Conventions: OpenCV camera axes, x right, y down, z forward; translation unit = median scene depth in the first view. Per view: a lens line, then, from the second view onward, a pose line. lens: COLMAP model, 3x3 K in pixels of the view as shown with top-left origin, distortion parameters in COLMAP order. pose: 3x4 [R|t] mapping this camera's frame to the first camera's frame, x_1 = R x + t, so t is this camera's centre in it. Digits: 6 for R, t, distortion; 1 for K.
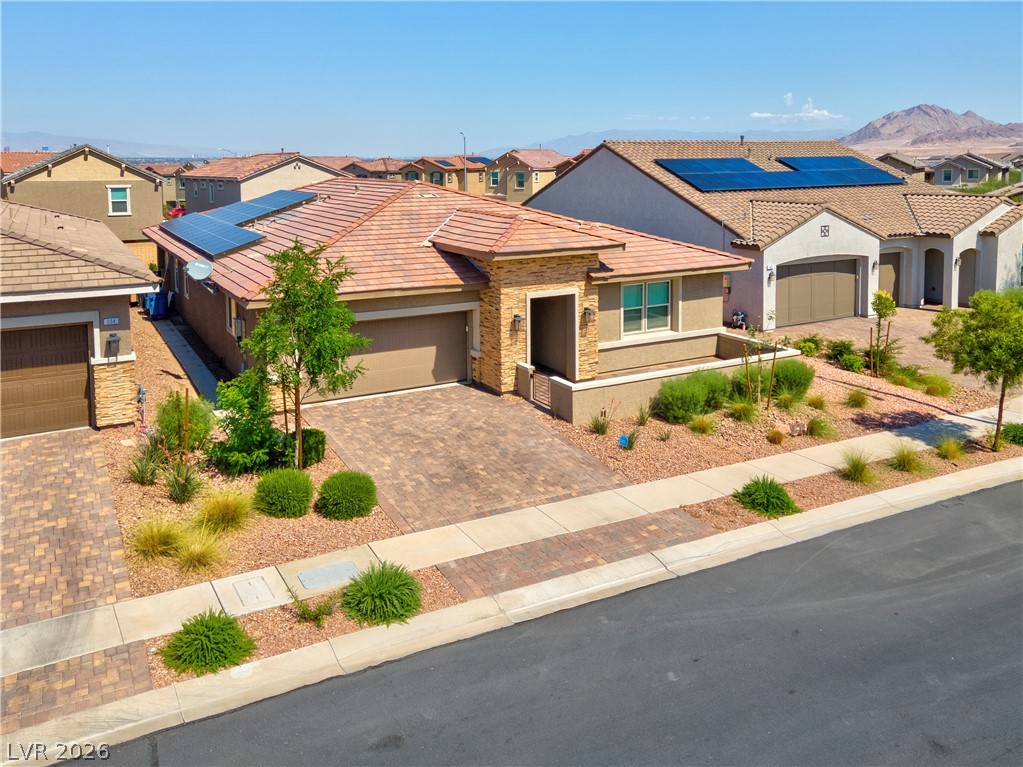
lens RADIAL K [[833.0, 0, 497.1], [0, 833.0, 247.7], [0, 0, 1]] dist [0.025927, 0.009183]
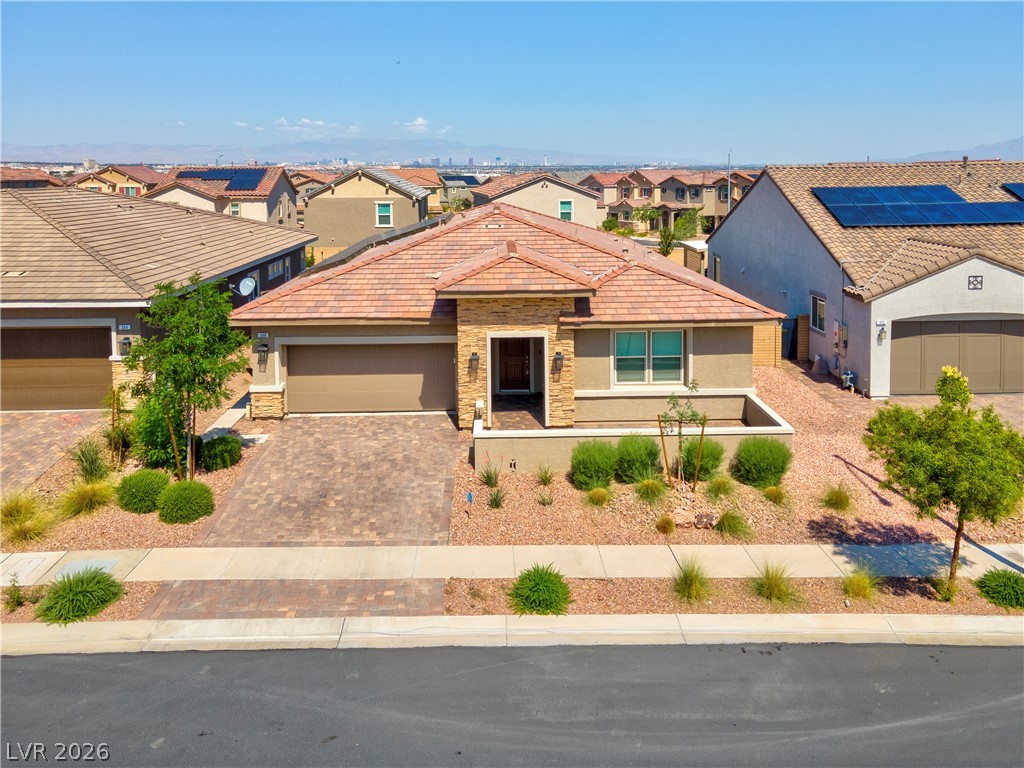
lens RADIAL K [[805.9, 0, 515.2], [0, 805.9, 245.8], [0, 0, 1]] dist [0.020250, 0.016420]
pose [[0.893025, 0.042720, -0.447976, 0.474654], [-0.046254, 0.998925, 0.003054, -0.051408], [0.447625, 0.017993, 0.894041, 0.142124]]
